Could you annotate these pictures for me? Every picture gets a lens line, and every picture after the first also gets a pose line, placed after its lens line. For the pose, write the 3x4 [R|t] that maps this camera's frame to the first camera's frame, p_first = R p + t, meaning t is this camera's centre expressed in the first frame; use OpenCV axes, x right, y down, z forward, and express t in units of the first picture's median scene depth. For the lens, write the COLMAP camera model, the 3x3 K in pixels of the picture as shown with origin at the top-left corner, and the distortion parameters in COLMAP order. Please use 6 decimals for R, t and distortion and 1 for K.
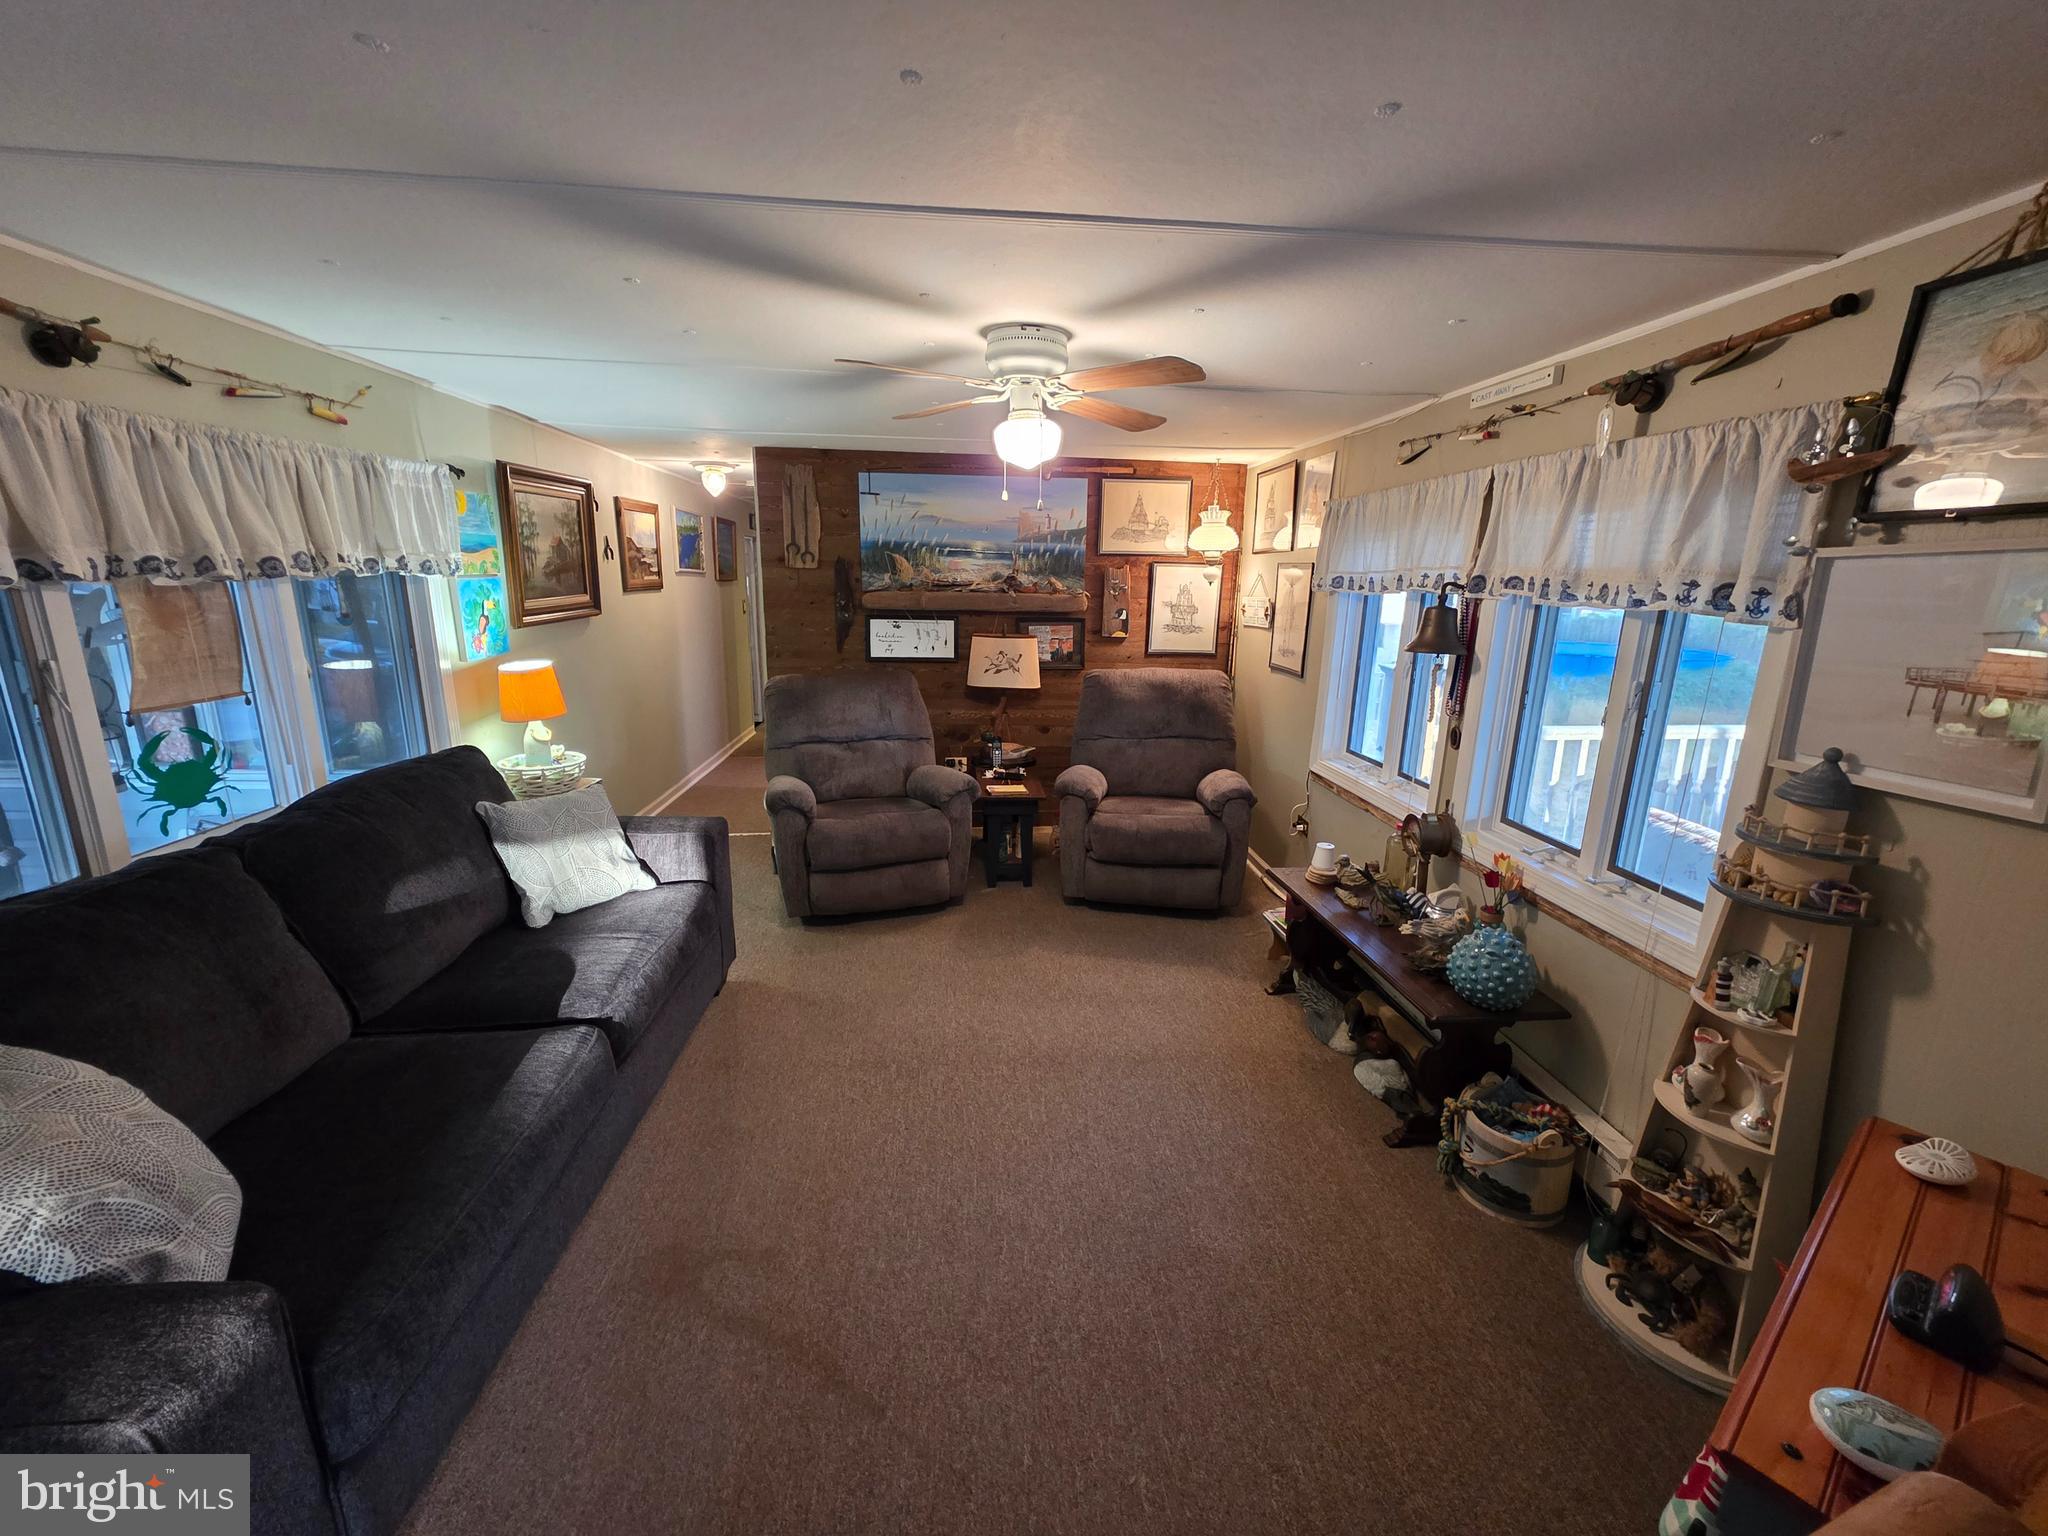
lens RADIAL K [[812.8, 0, 1021.9], [0, 812.8, 759.9], [0, 0, 1]] dist [0.003314, 0.000023]
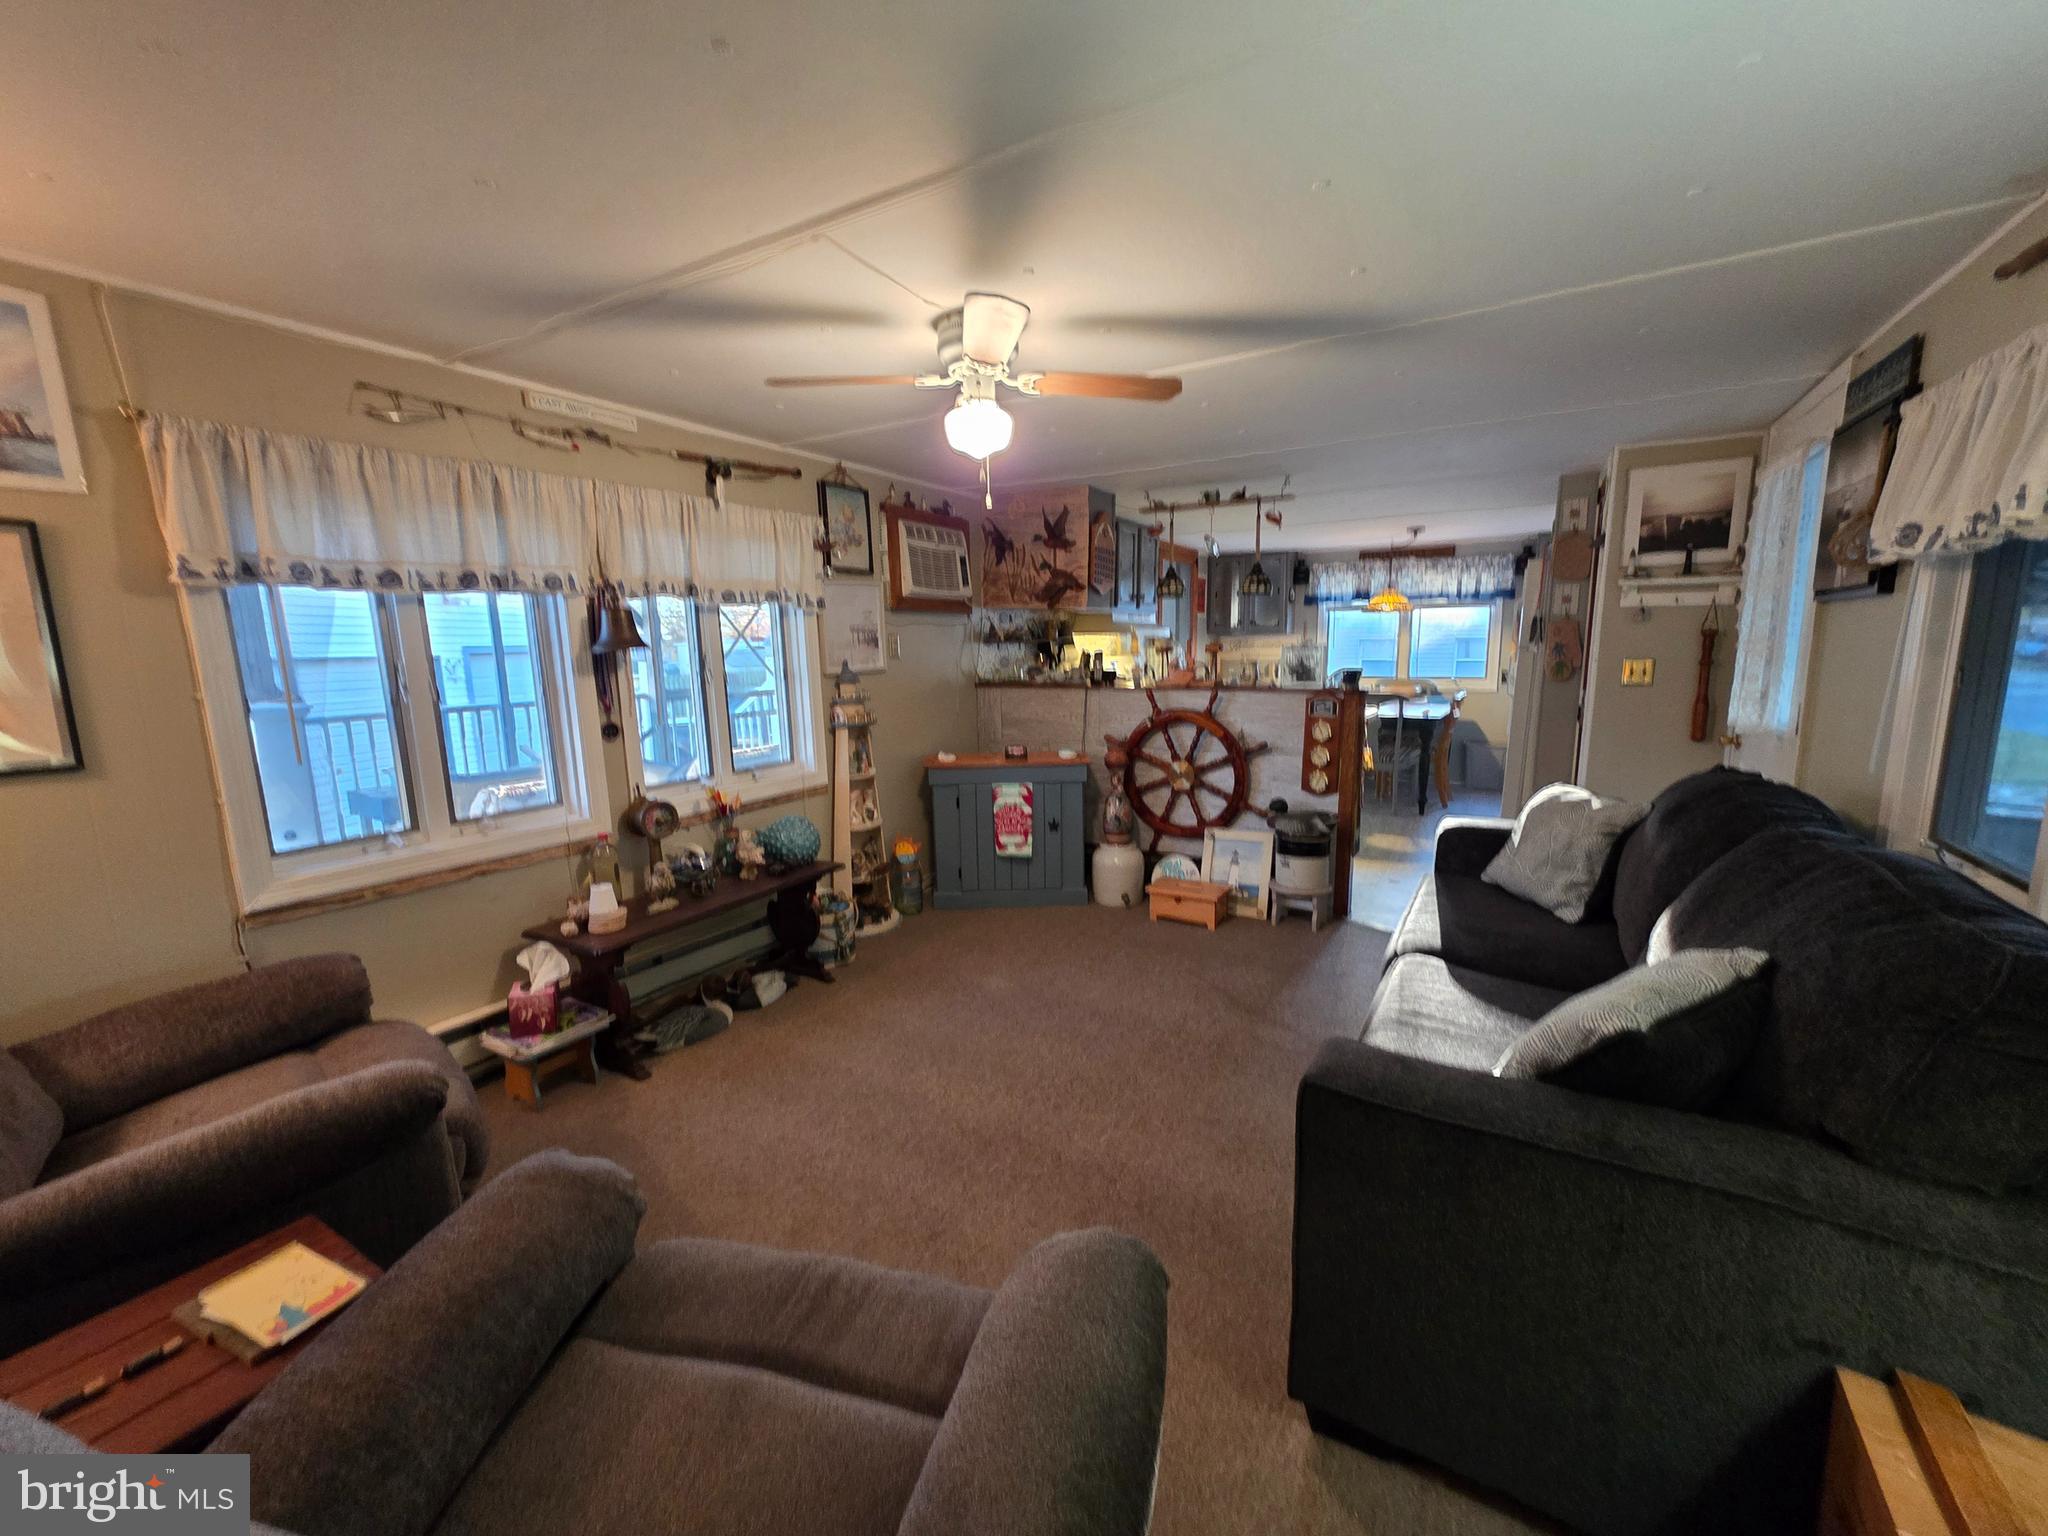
lens RADIAL K [[836.4, 0, 1037.5], [0, 836.4, 777.9], [0, 0, 1]] dist [-0.000032, -0.000001]
pose [[-0.824136, -0.098446, 0.557771, -0.368742], [0.127998, 0.926931, 0.352727, -0.194059], [-0.551740, 0.362089, -0.751316, 1.044144]]
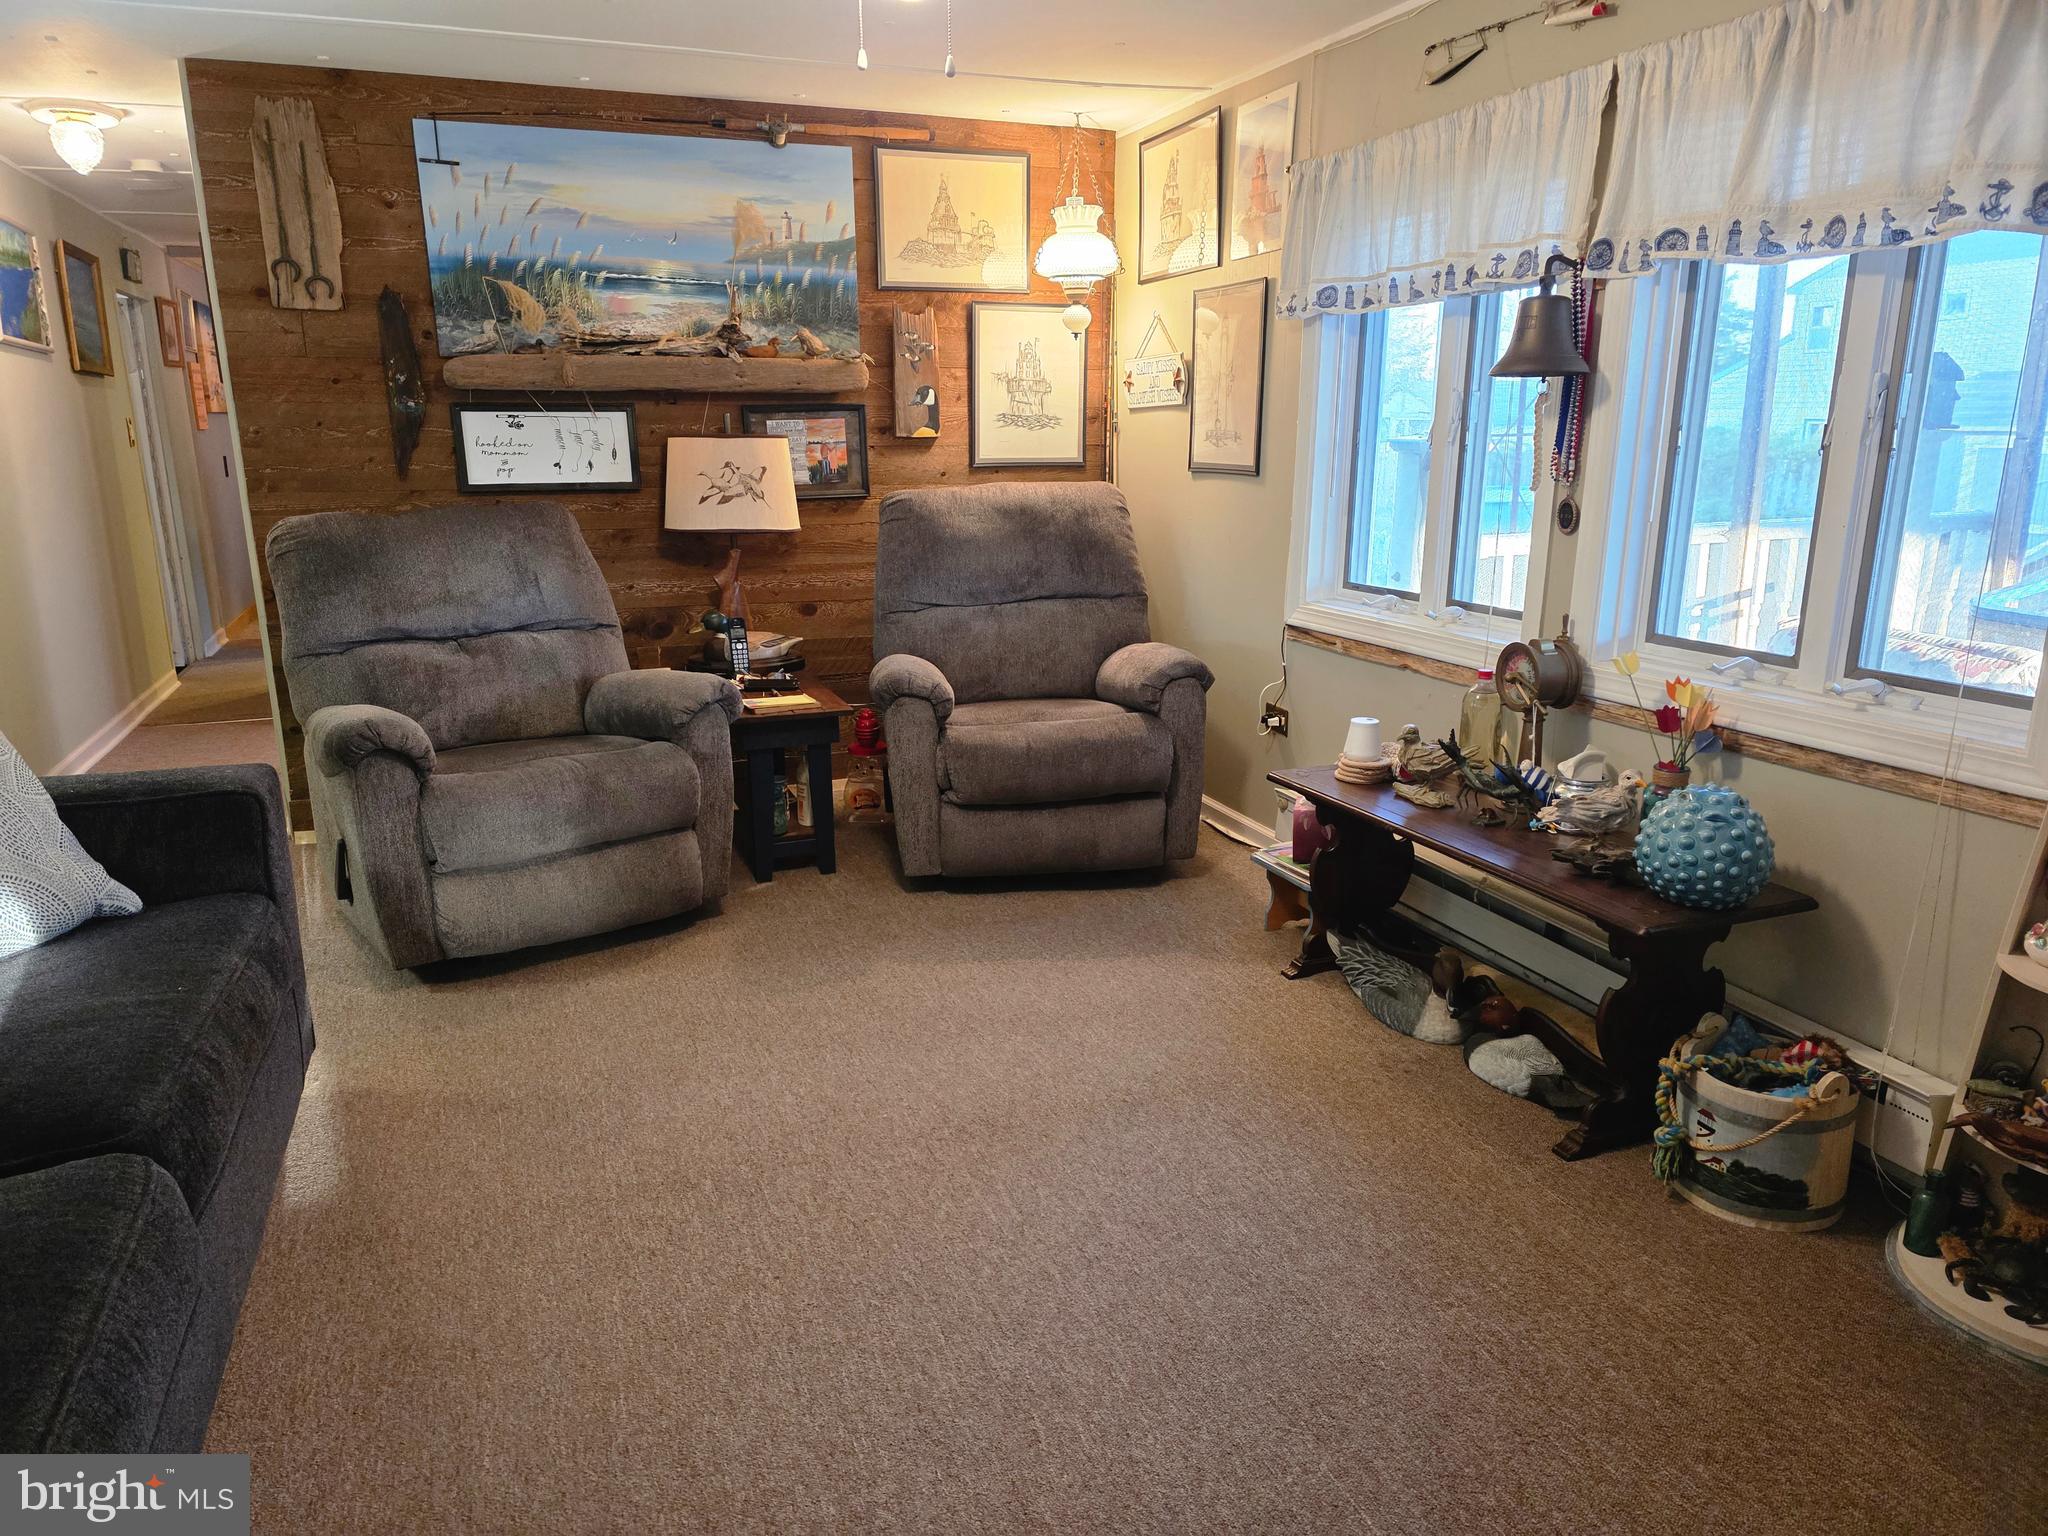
lens RADIAL K [[1360.1, 0, 995.6], [0, 1360.1, 770.7], [0, 0, 1]] dist [0.062950, -0.058971]
pose [[0.962282, -0.091700, 0.256135, -0.120095], [0.084987, 0.995688, 0.037178, 0.061666], [-0.258439, -0.014008, 0.965926, 0.063138]]
